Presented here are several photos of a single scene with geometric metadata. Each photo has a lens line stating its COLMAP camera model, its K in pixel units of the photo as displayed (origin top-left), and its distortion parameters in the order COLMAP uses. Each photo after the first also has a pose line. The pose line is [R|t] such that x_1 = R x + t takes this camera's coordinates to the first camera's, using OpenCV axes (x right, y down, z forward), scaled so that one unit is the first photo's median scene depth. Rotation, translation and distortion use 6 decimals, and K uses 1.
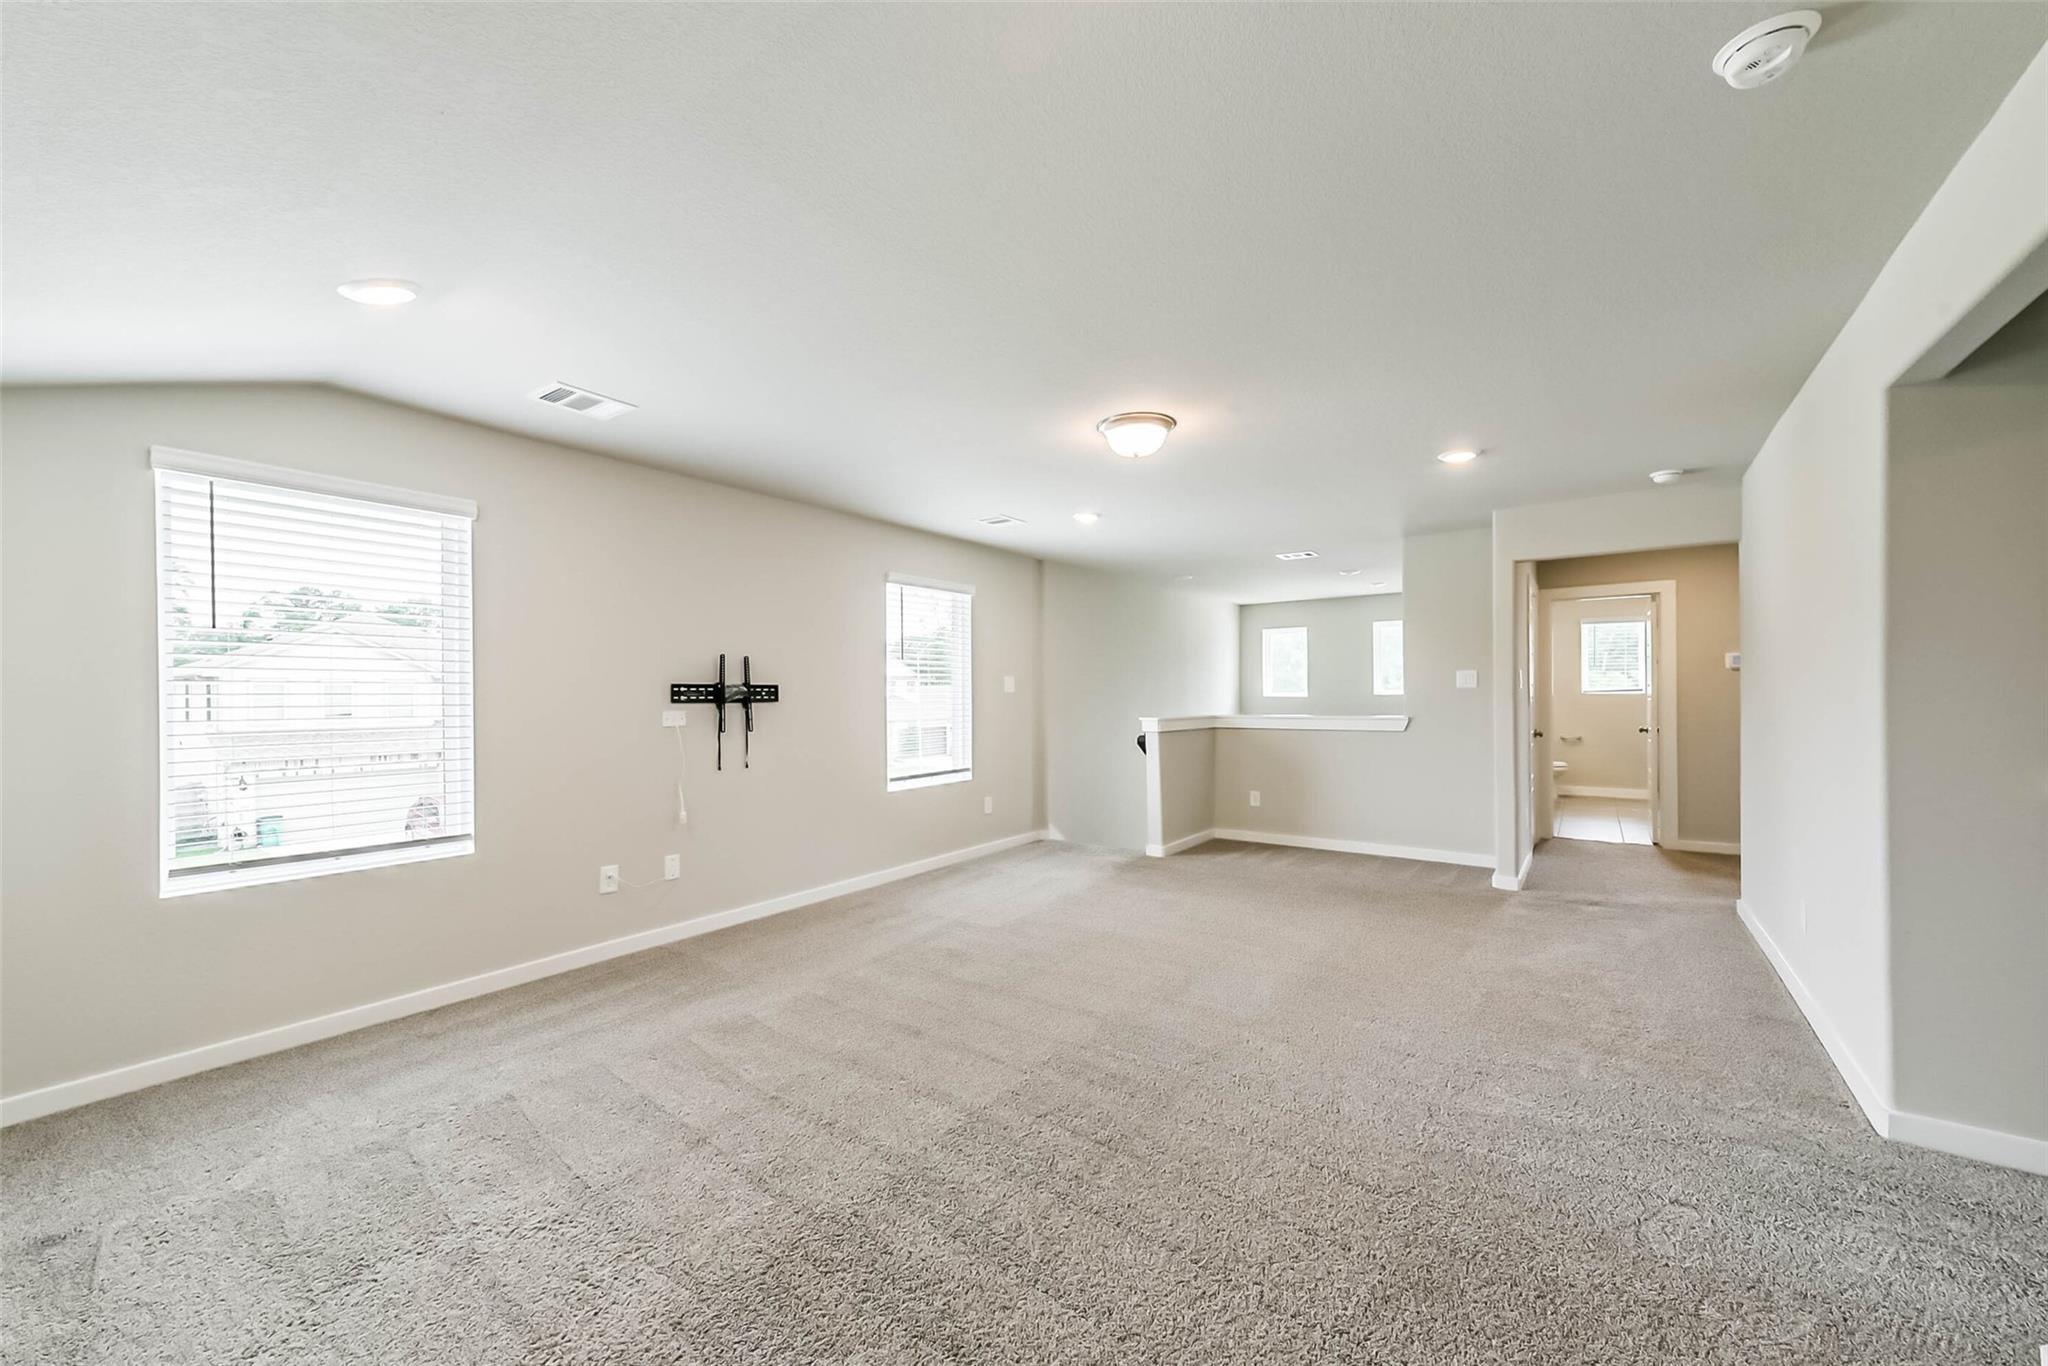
lens RADIAL K [[801.5, 0, 1035.8], [0, 801.5, 691.1], [0, 0, 1]] dist [0.013485, 0.000083]
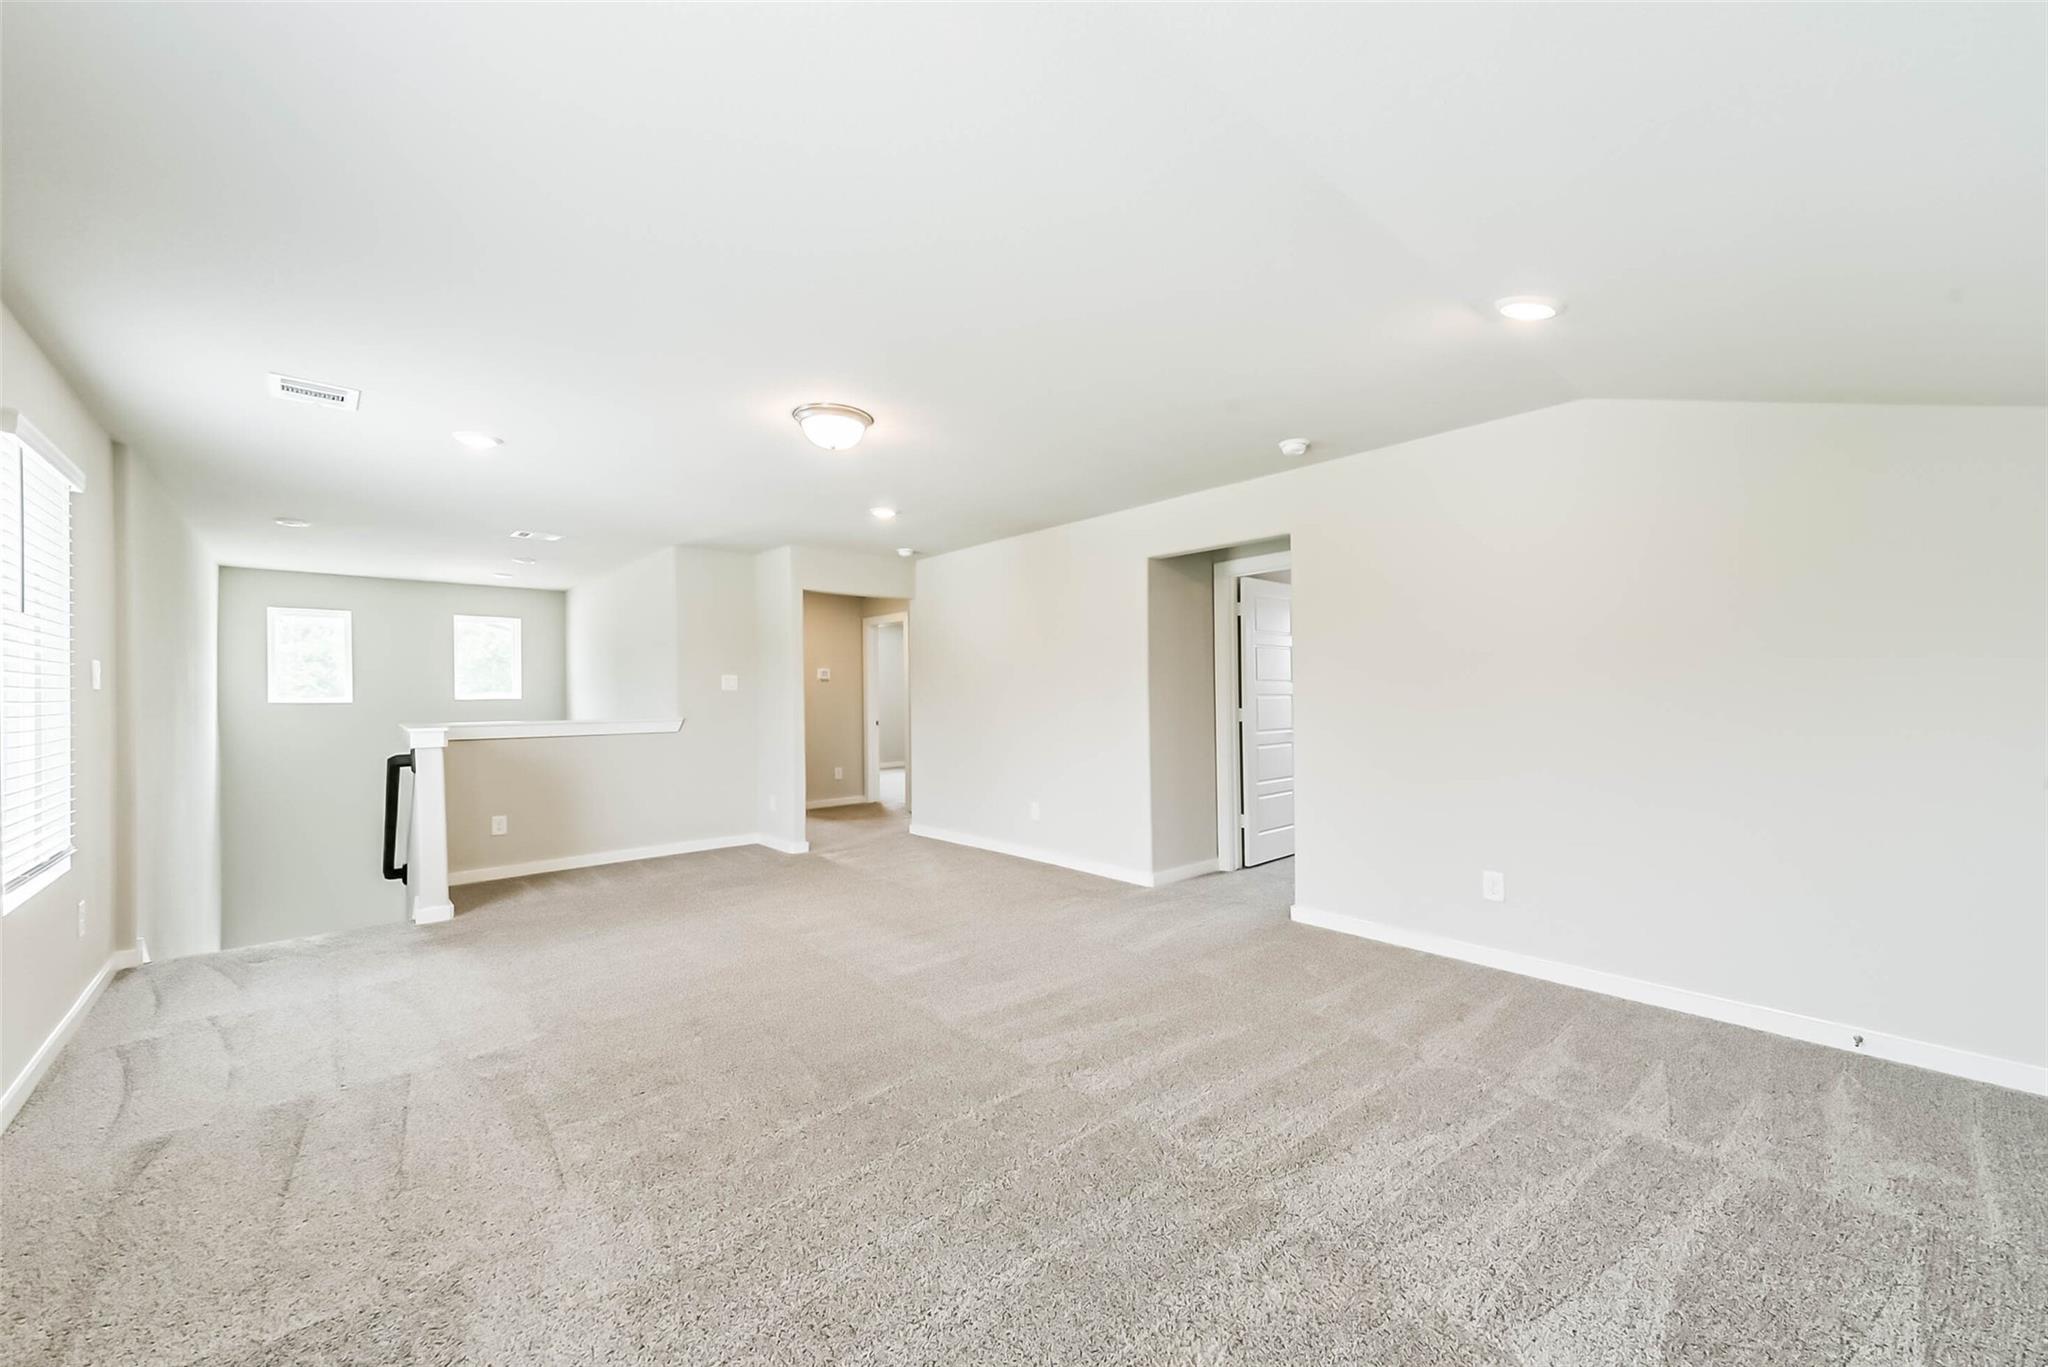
lens RADIAL K [[801.5, 0, 1035.8], [0, 801.5, 691.6], [0, 0, 1]] dist [0.013485, 0.000083]
pose [[0.192211, 0.009960, 0.981303, -0.469862], [0.003566, 0.999935, -0.010848, 0.011142], [-0.981347, 0.005584, 0.192163, 0.344320]]
